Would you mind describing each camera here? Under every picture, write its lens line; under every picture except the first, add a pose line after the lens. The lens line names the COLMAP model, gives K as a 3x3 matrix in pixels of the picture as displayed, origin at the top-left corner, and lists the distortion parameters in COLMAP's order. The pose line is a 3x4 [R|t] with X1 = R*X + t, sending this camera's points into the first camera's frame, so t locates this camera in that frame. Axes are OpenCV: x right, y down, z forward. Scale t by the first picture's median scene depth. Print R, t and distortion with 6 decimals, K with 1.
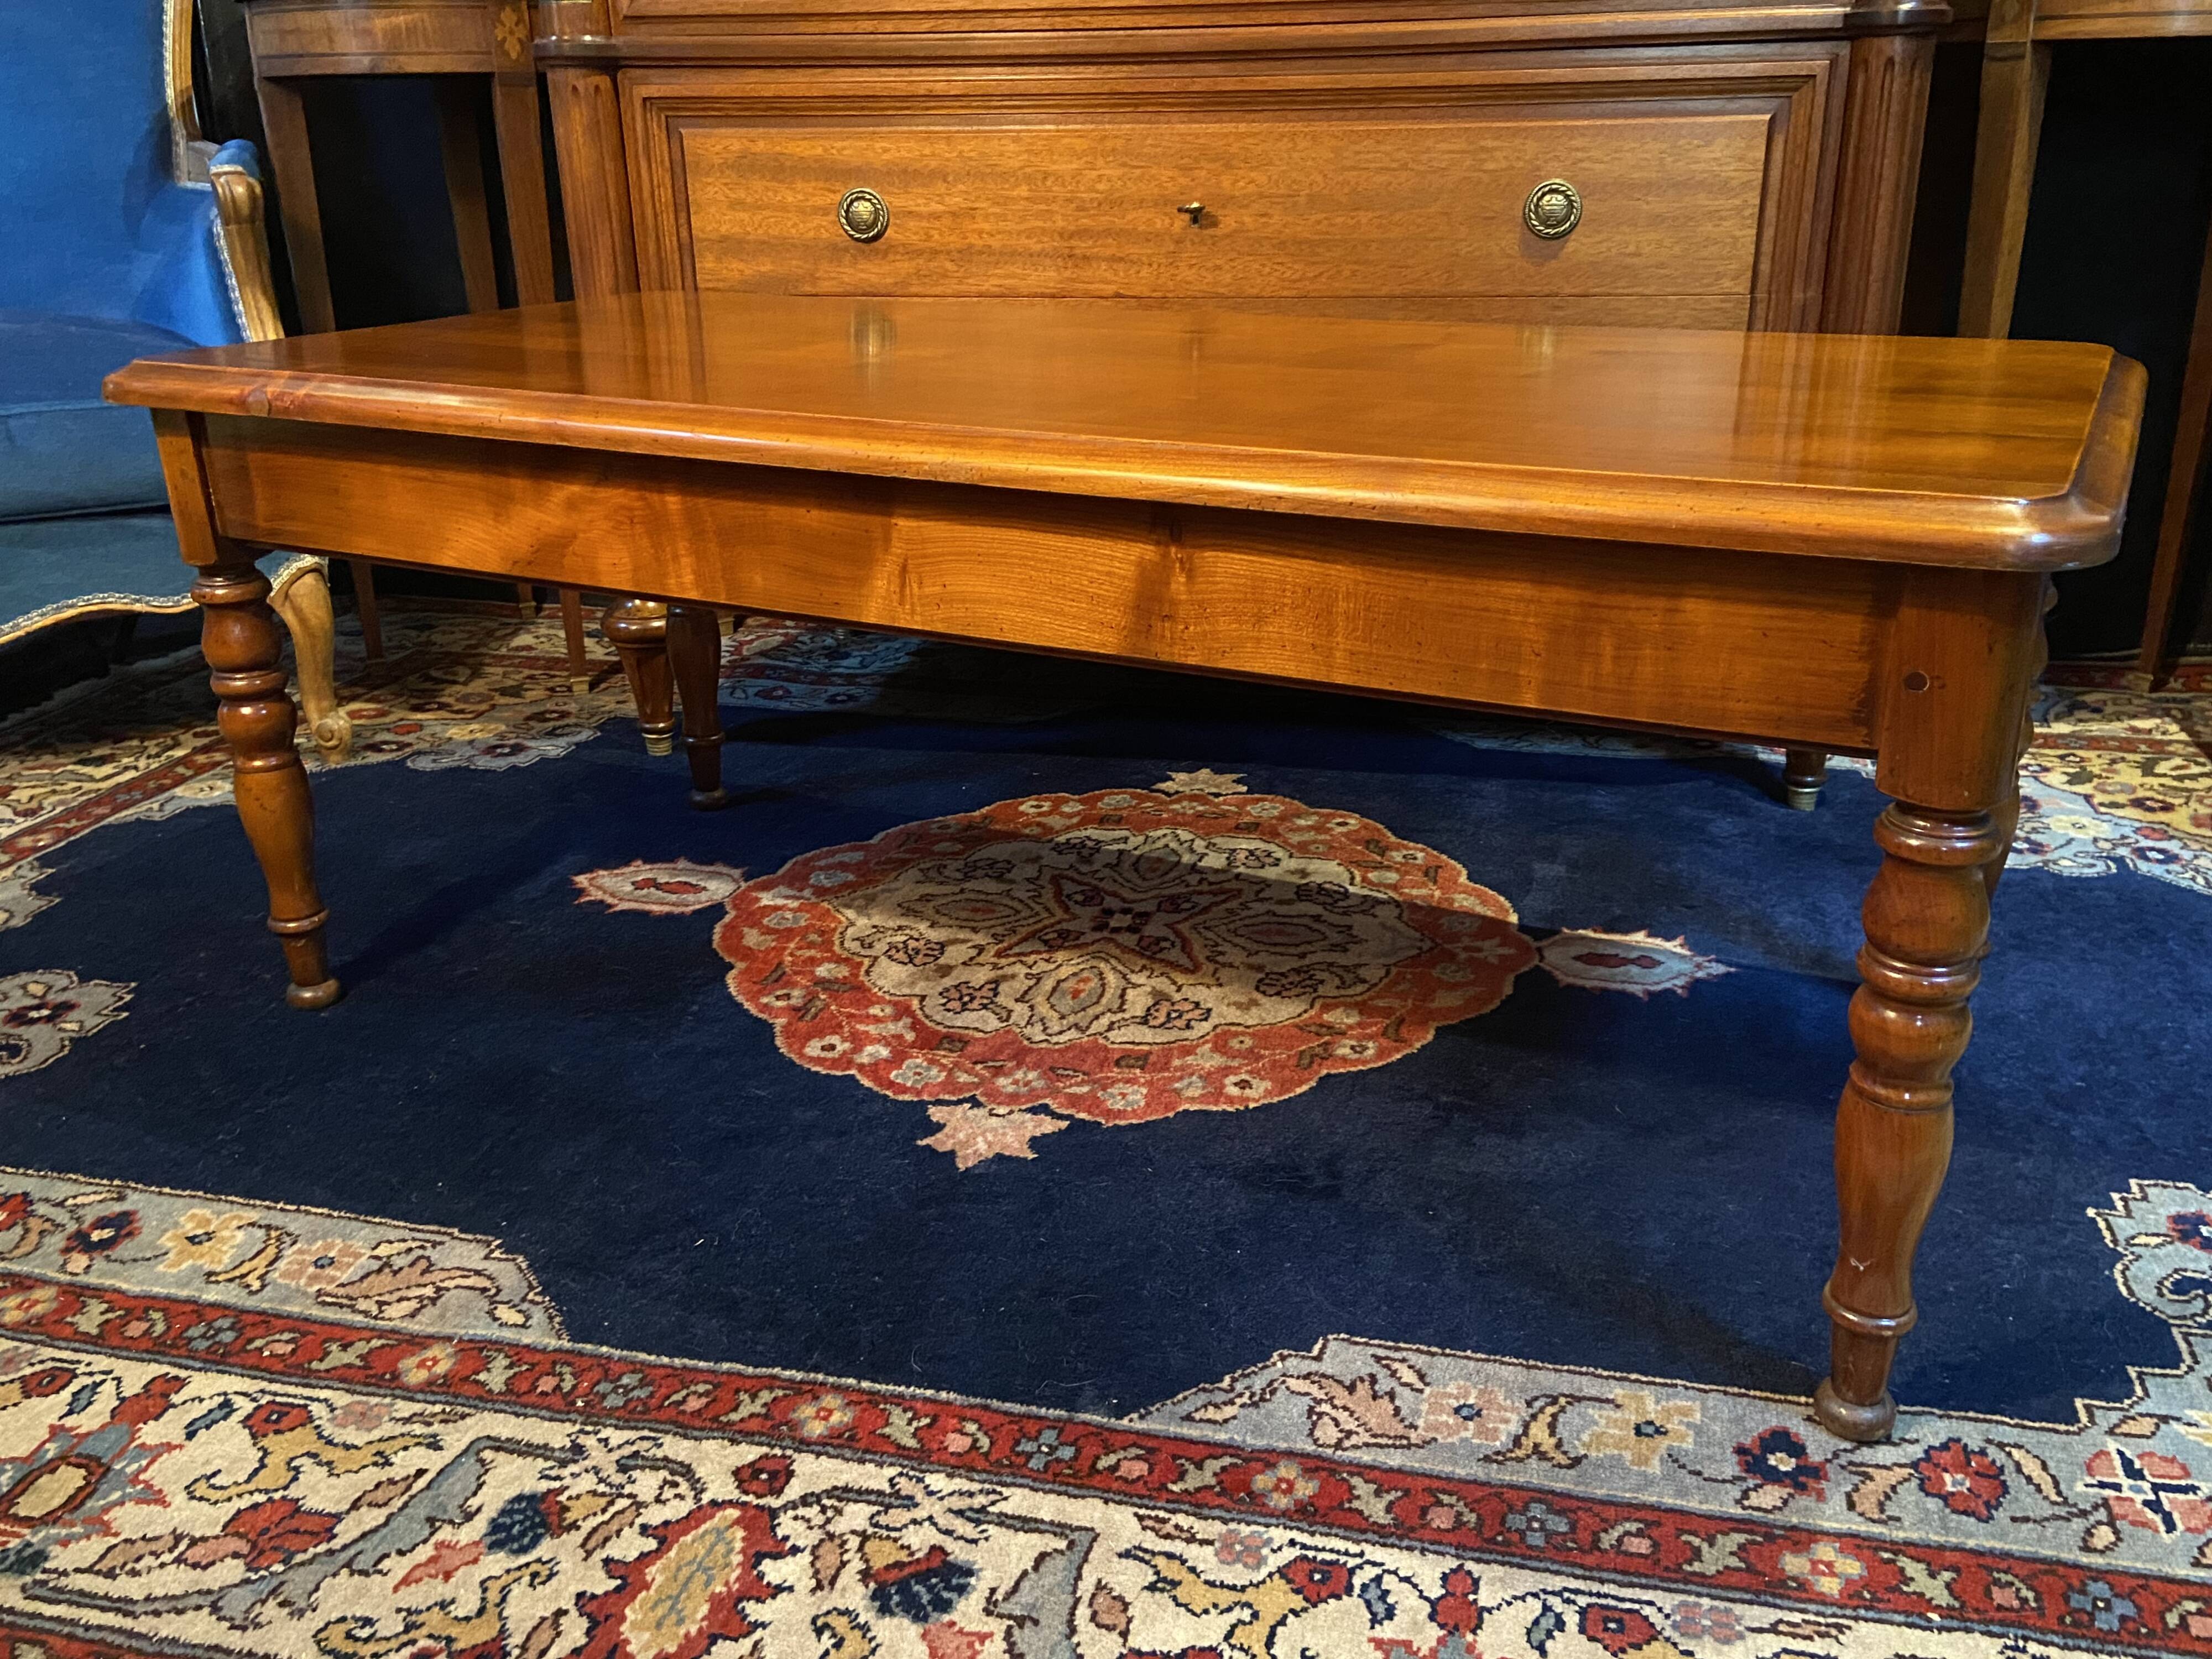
lens RADIAL K [[1875.3, 0, 1124.2], [0, 1875.3, 822.7], [0, 0, 1]] dist [0.133653, -0.180076]
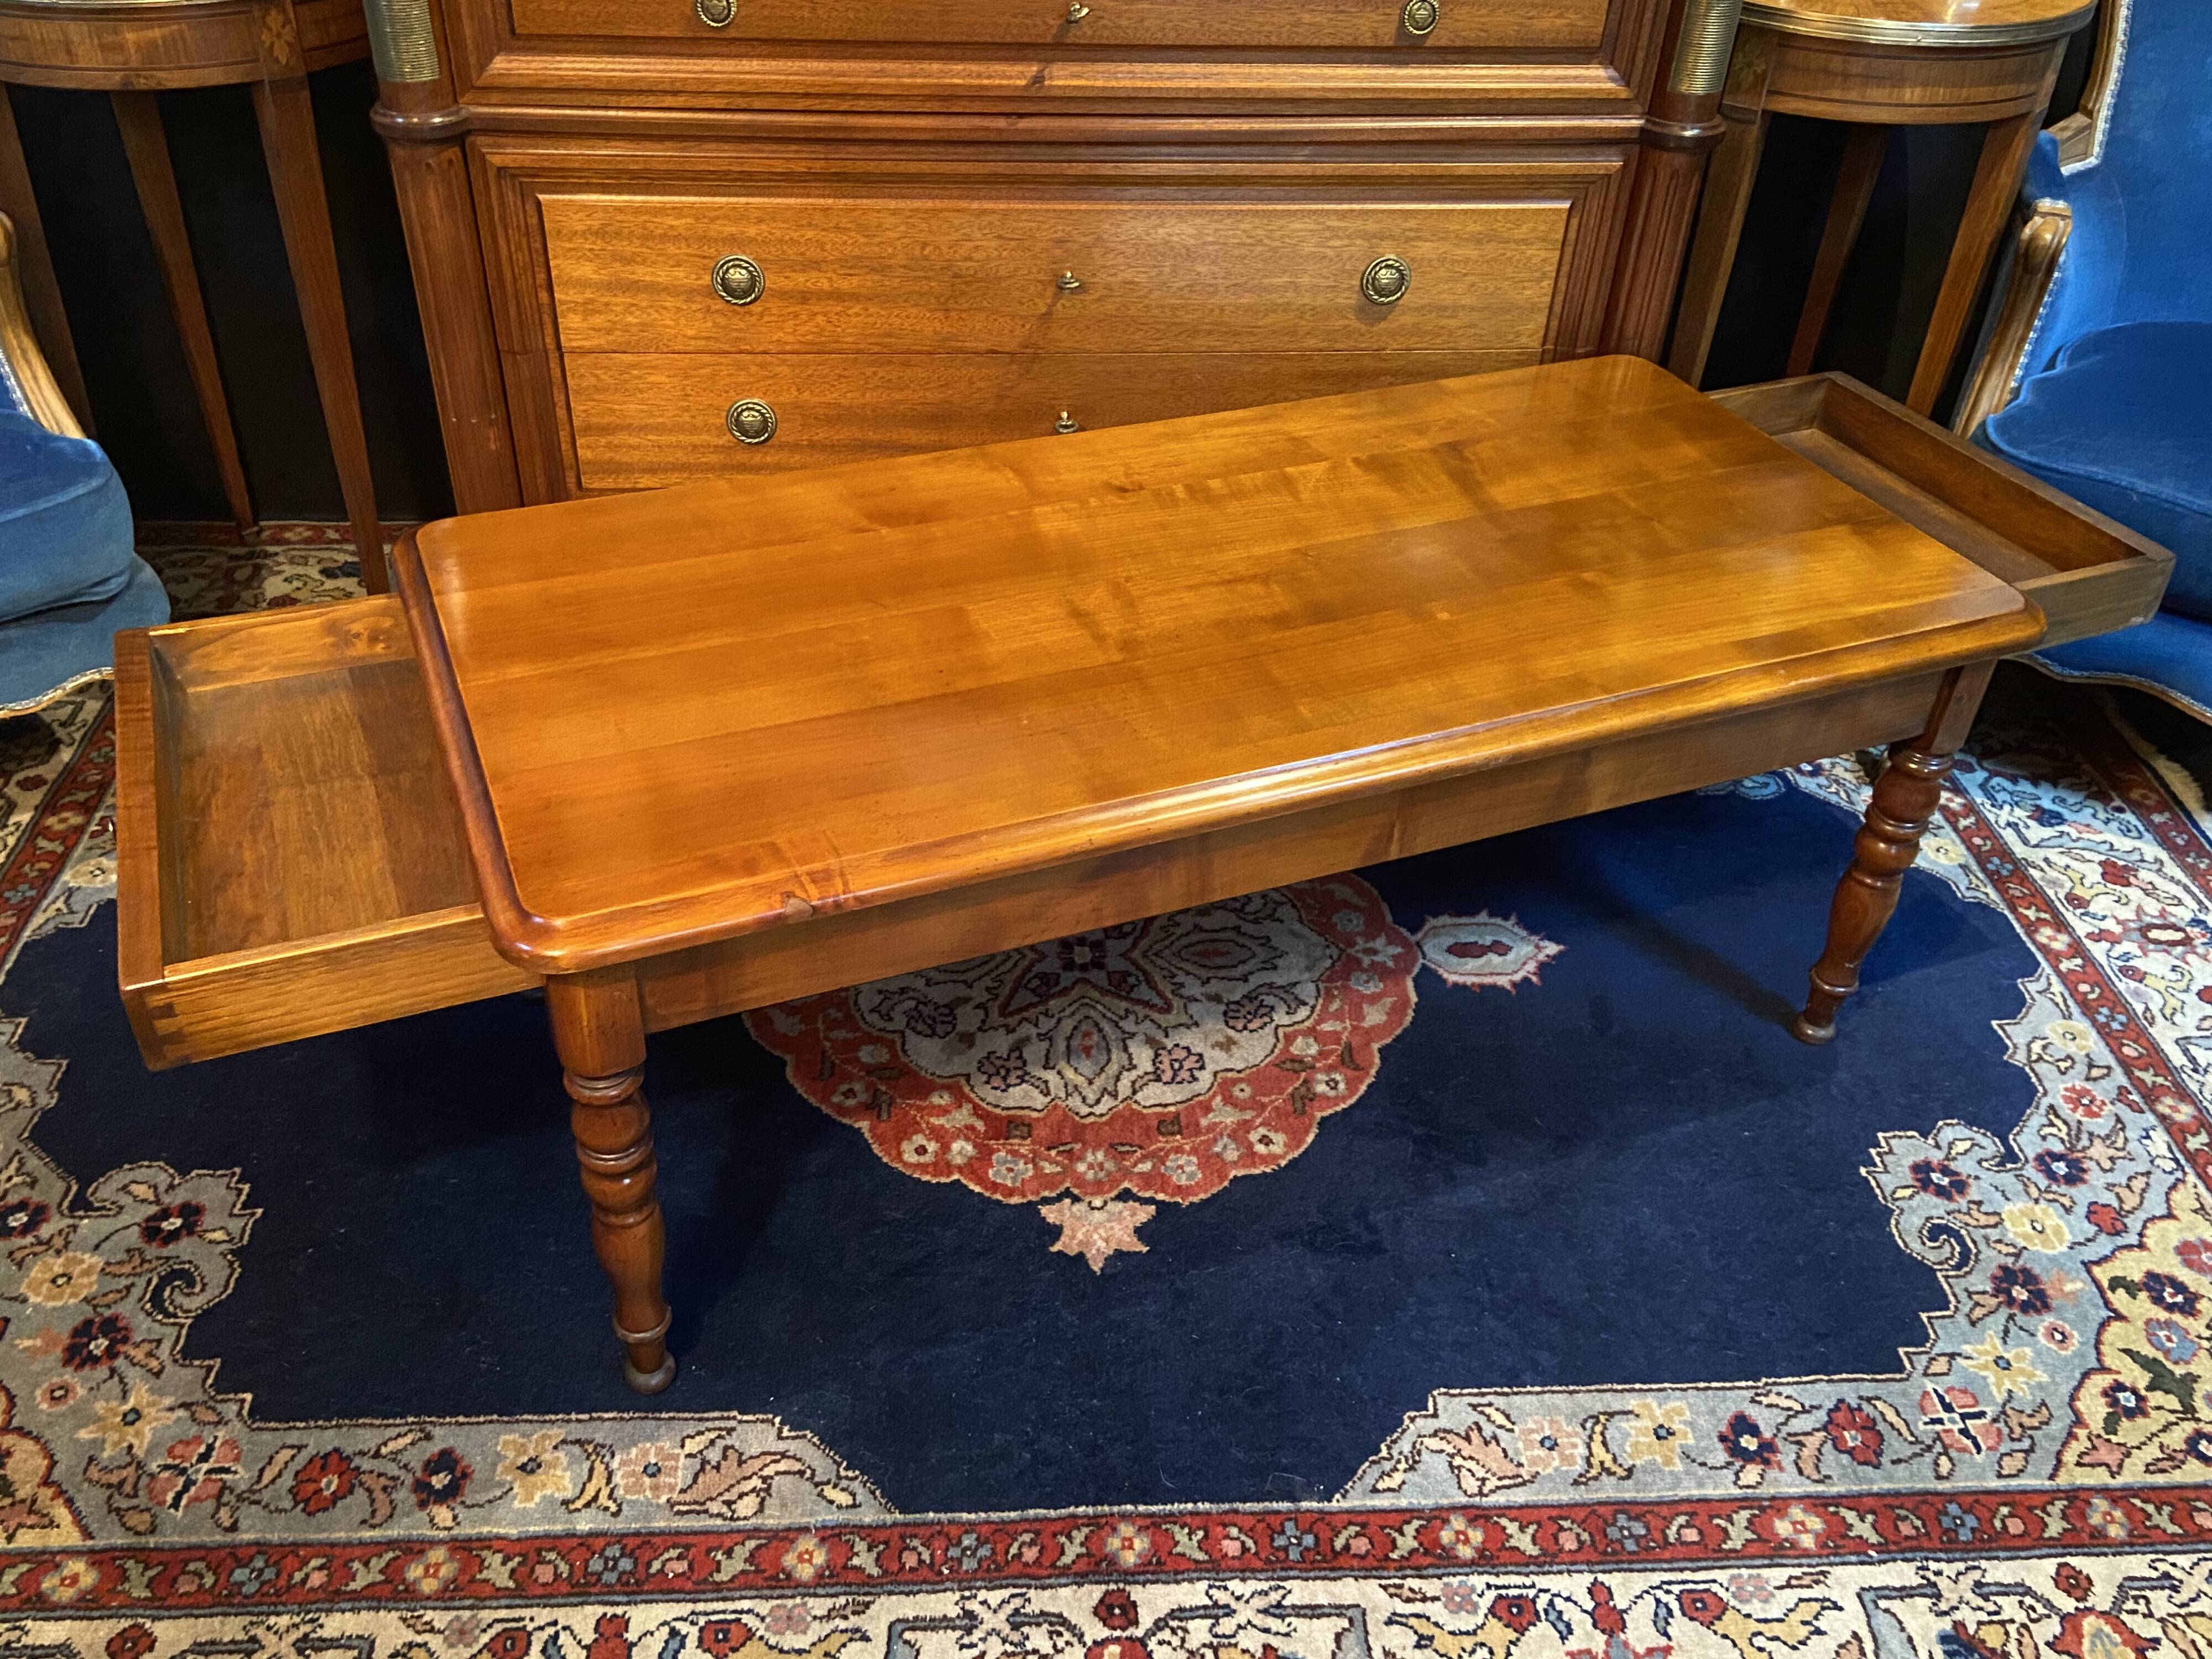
lens RADIAL K [[1872.4, 0, 1080.8], [0, 1872.4, 842.6], [0, 0, 1]] dist [0.130231, -0.174877]
pose [[0.956664, -0.132343, 0.259381, -0.466902], [0.054401, 0.956299, 0.287284, -0.553381], [-0.286066, -0.260724, 0.922057, -0.118488]]
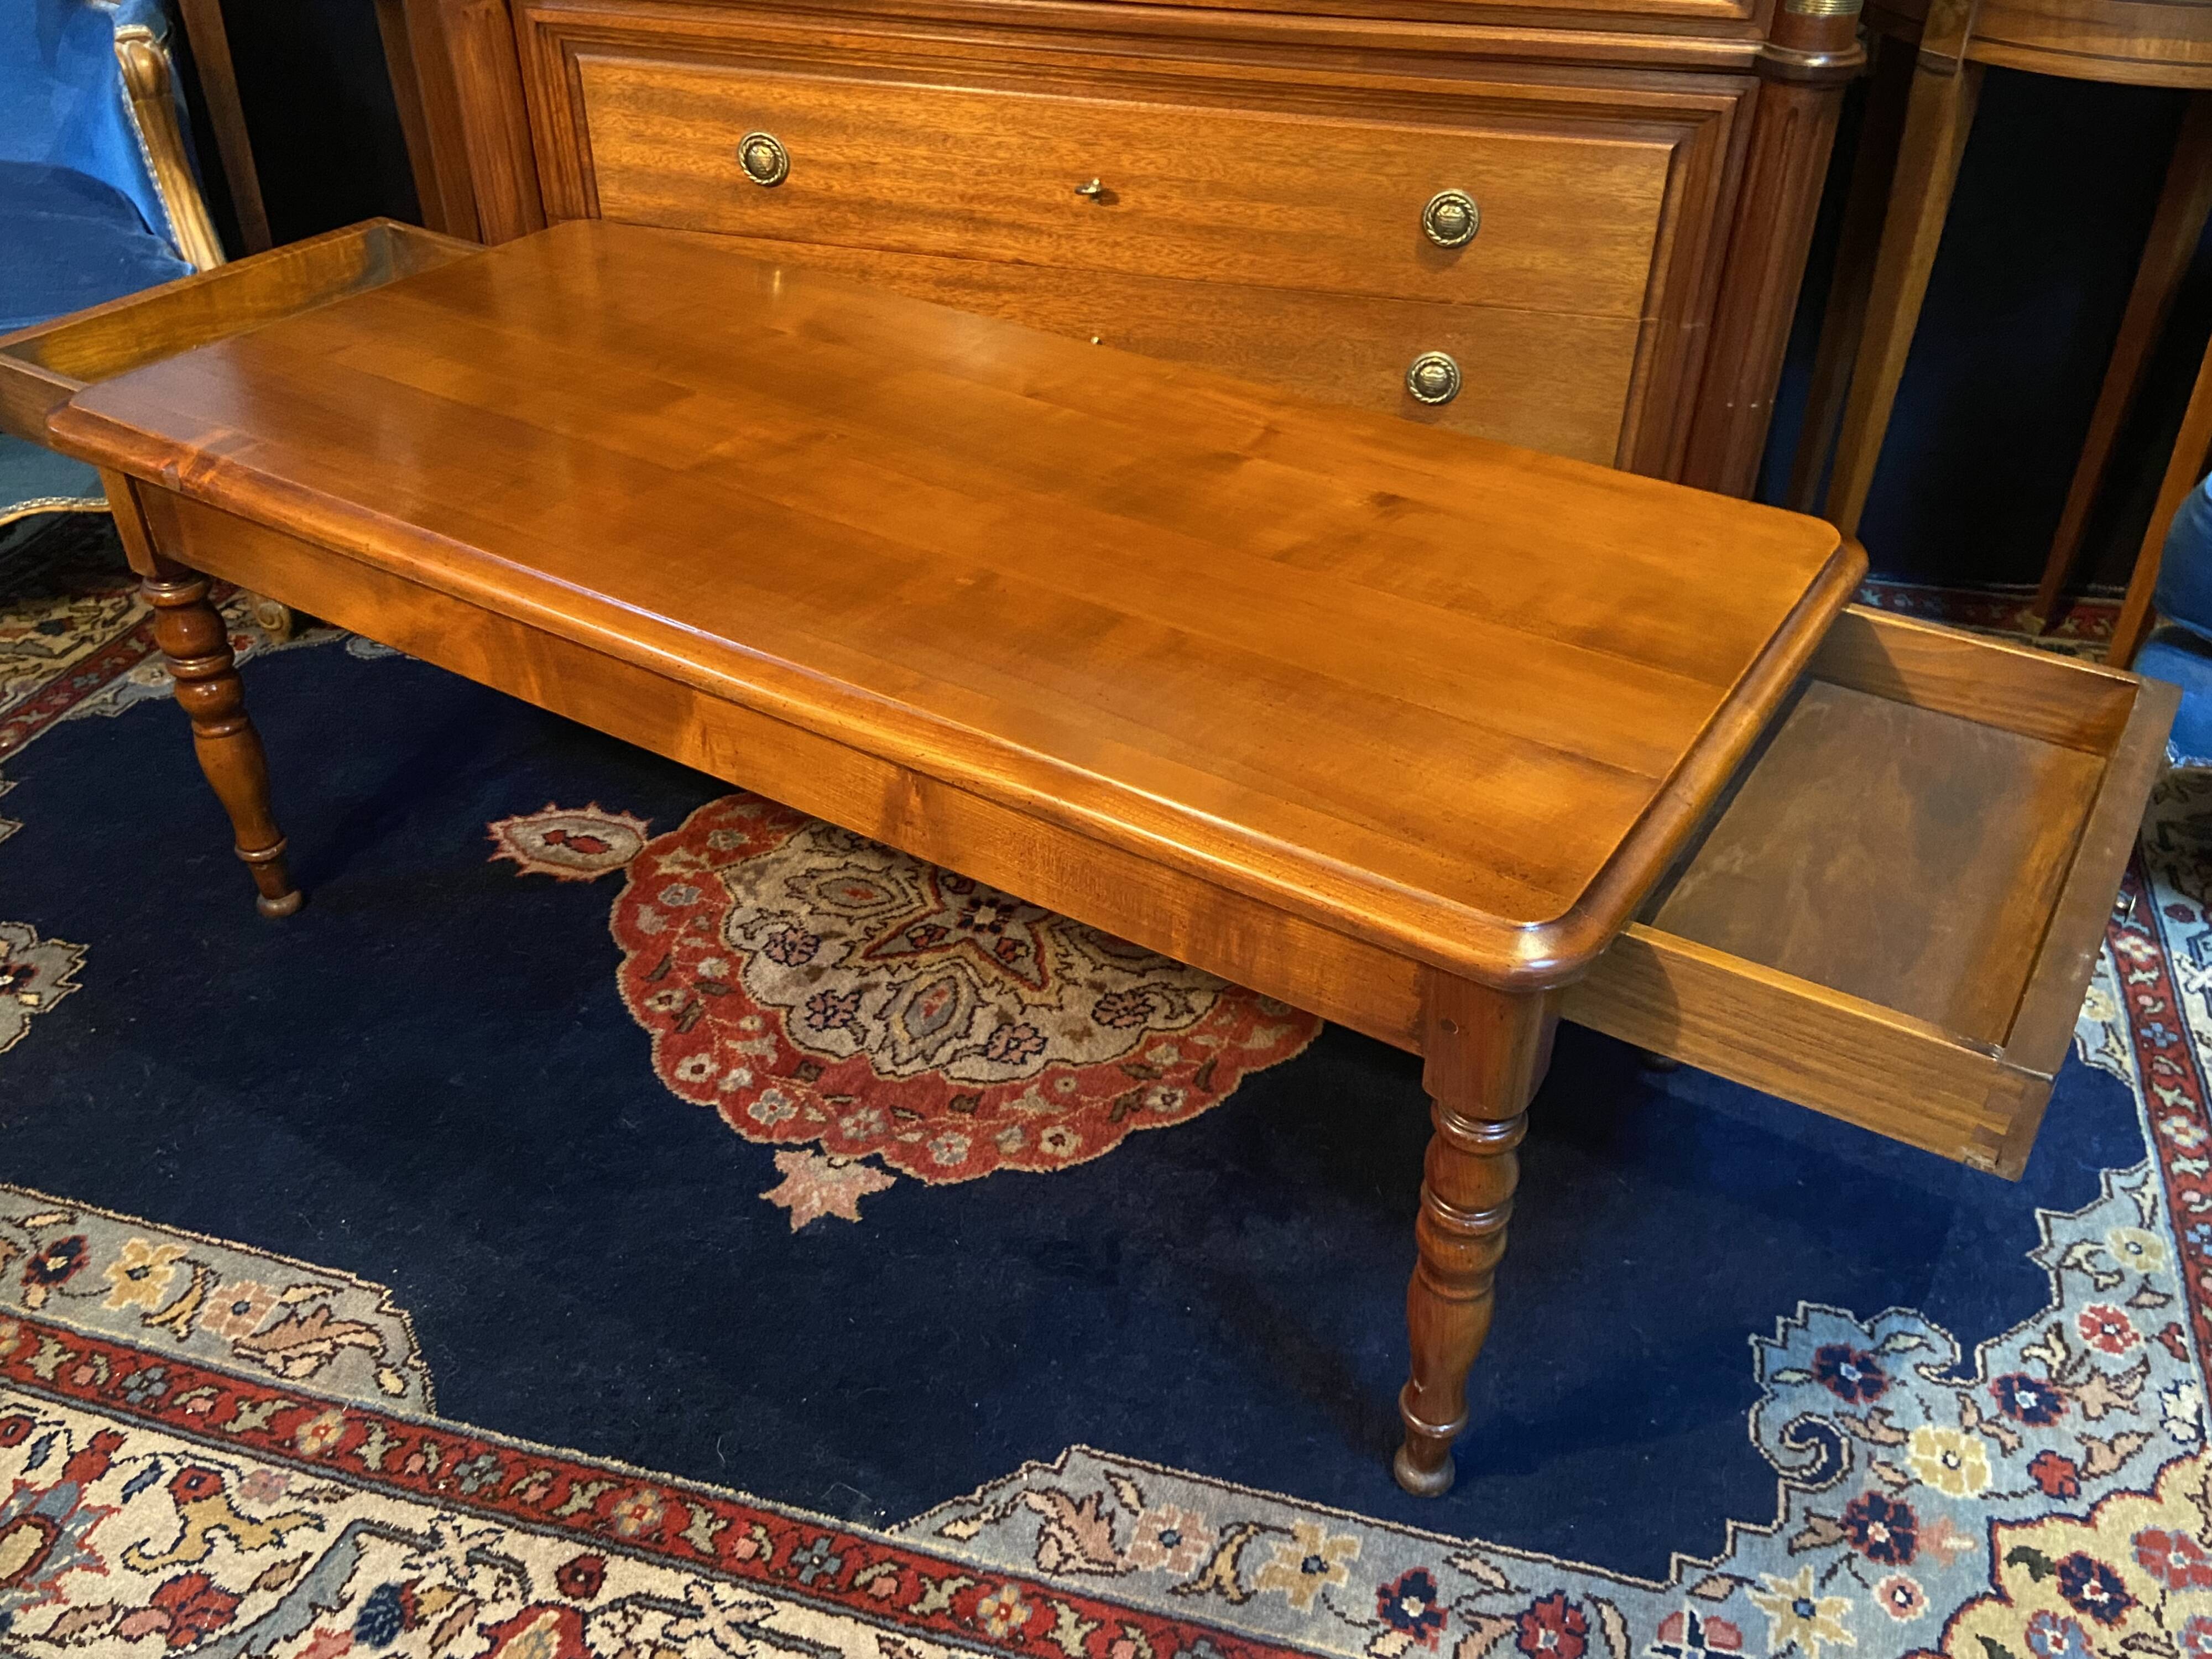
lens RADIAL K [[1875.6, 0, 1119.6], [0, 1875.6, 838.0], [0, 0, 1]] dist [0.131436, -0.179351]
pose [[0.998594, 0.049675, -0.018499, 0.145078], [-0.043568, 0.967945, 0.247355, -0.408838], [0.030193, -0.246201, 0.968748, -0.062945]]
